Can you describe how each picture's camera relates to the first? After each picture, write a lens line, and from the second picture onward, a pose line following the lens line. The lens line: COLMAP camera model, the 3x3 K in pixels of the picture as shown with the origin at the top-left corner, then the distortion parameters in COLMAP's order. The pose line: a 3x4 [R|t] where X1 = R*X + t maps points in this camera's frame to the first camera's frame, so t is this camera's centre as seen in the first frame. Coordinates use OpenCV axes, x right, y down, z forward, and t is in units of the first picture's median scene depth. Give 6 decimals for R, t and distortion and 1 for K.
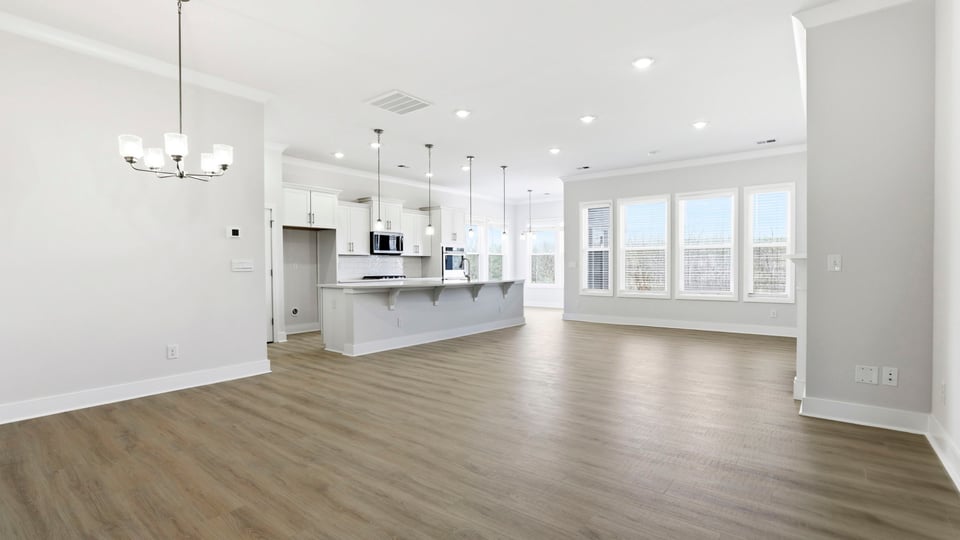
lens RADIAL K [[442.8, 0, 481.6], [0, 442.8, 277.9], [0, 0, 1]] dist [-0.037316, 0.003088]
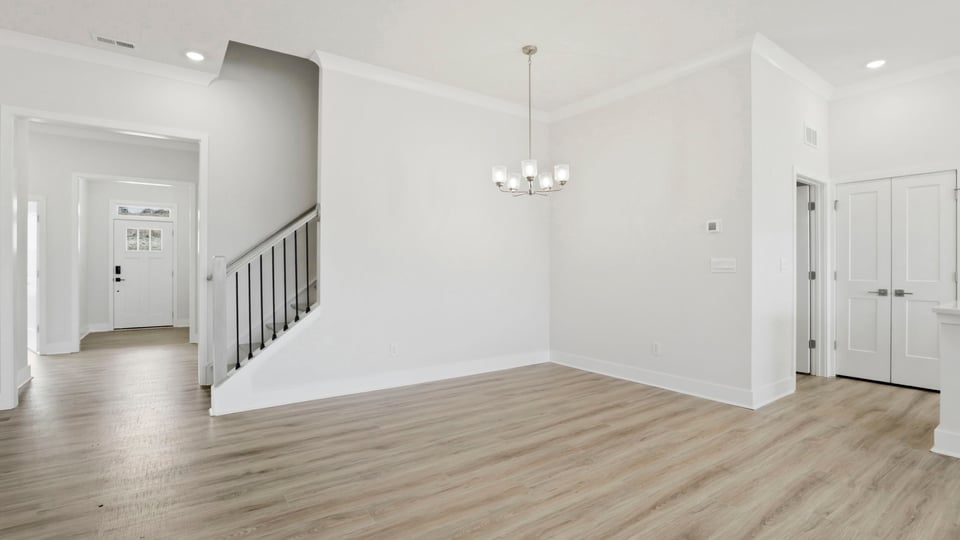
lens RADIAL K [[442.8, 0, 482.4], [0, 442.8, 262.0], [0, 0, 1]] dist [-0.037316, 0.003088]
pose [[-0.278051, -0.011728, -0.960495, 0.507400], [-0.021643, 0.999748, -0.005942, -0.026904], [0.960322, 0.019135, -0.278235, 1.089894]]
